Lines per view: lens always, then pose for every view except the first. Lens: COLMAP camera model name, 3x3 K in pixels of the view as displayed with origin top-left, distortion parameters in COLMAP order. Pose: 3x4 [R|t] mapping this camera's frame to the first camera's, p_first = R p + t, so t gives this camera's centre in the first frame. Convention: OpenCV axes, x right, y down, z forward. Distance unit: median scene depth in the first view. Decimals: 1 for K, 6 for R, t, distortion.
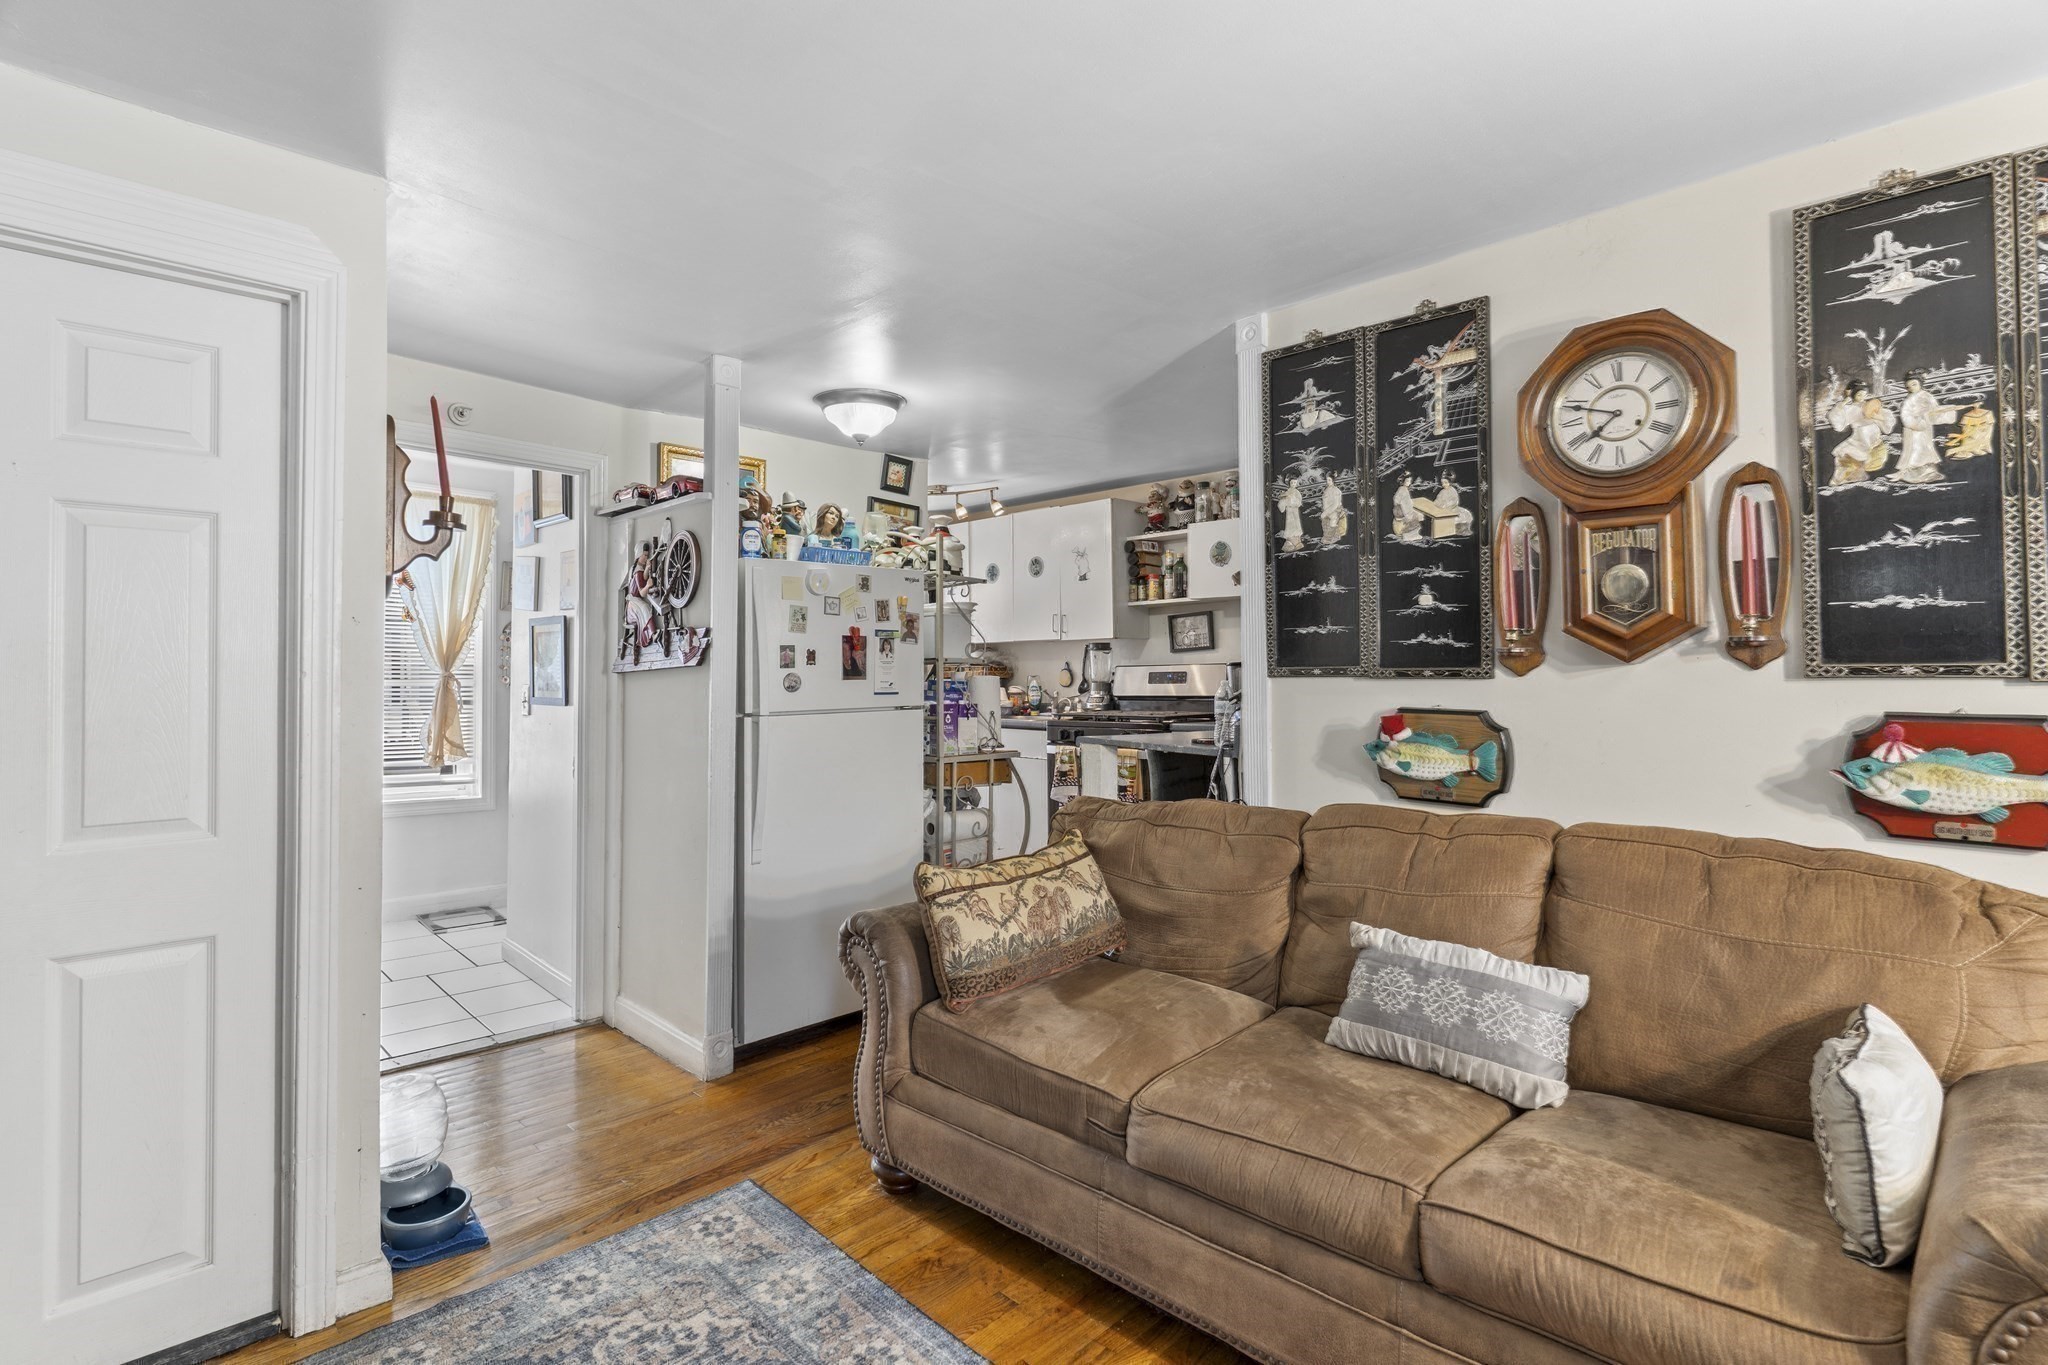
lens RADIAL K [[976.1, 0, 1028.1], [0, 976.1, 655.1], [0, 0, 1]] dist [-0.000531, 0.000278]
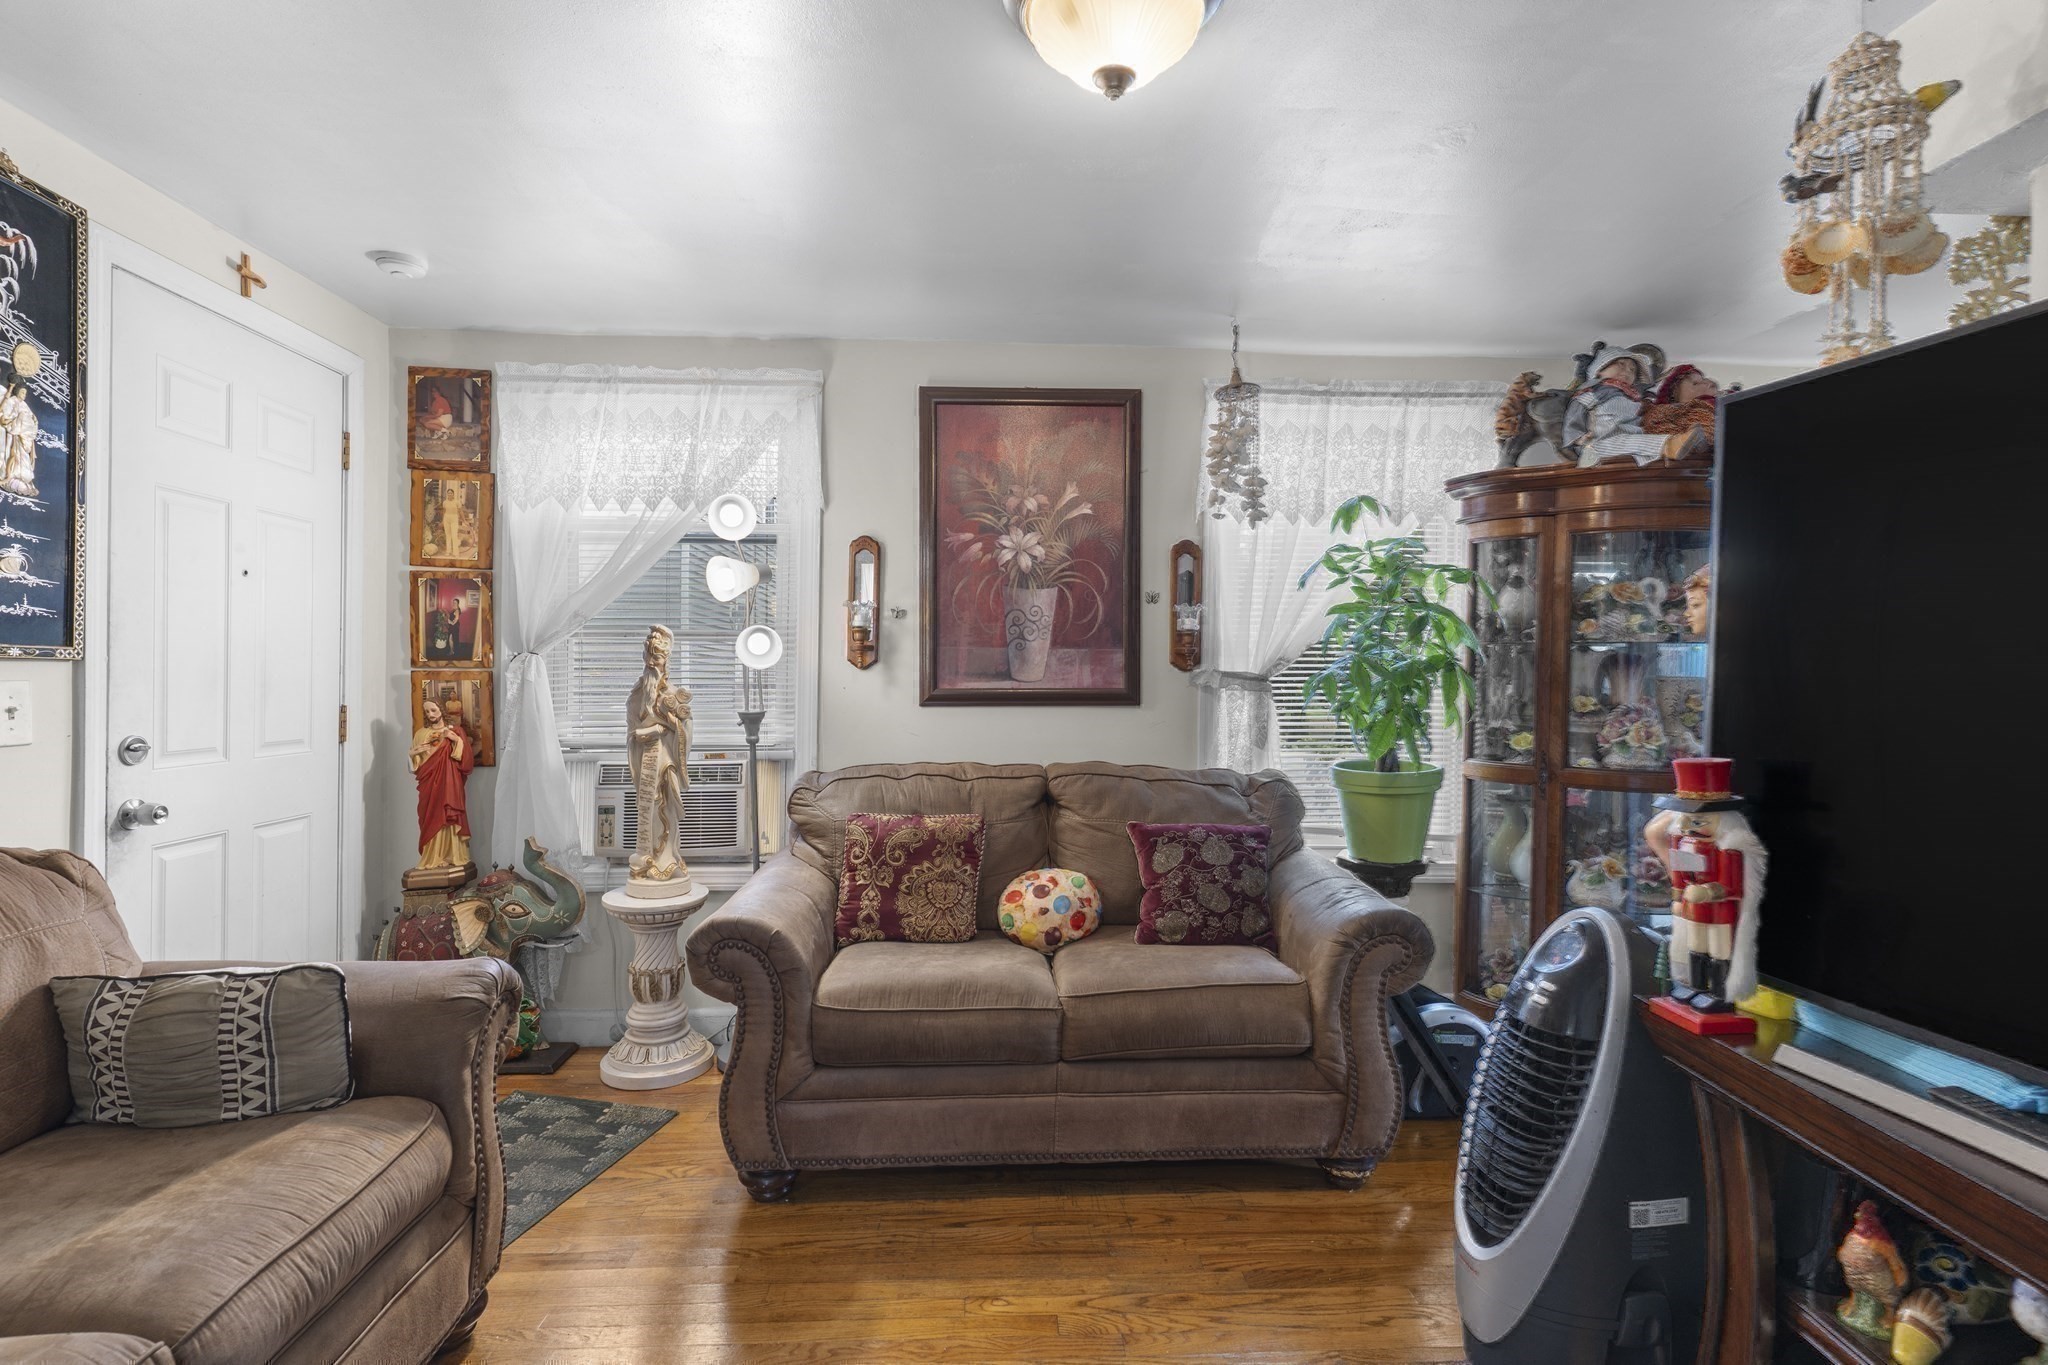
lens RADIAL K [[977.4, 0, 1024.0], [0, 977.4, 682.5], [0, 0, 1]] dist [-0.000117, 0.000276]
pose [[-0.730722, -0.003613, 0.682666, -0.457490], [-0.024197, 0.999495, -0.020610, 0.044494], [-0.682247, -0.031579, -0.730440, 0.894963]]
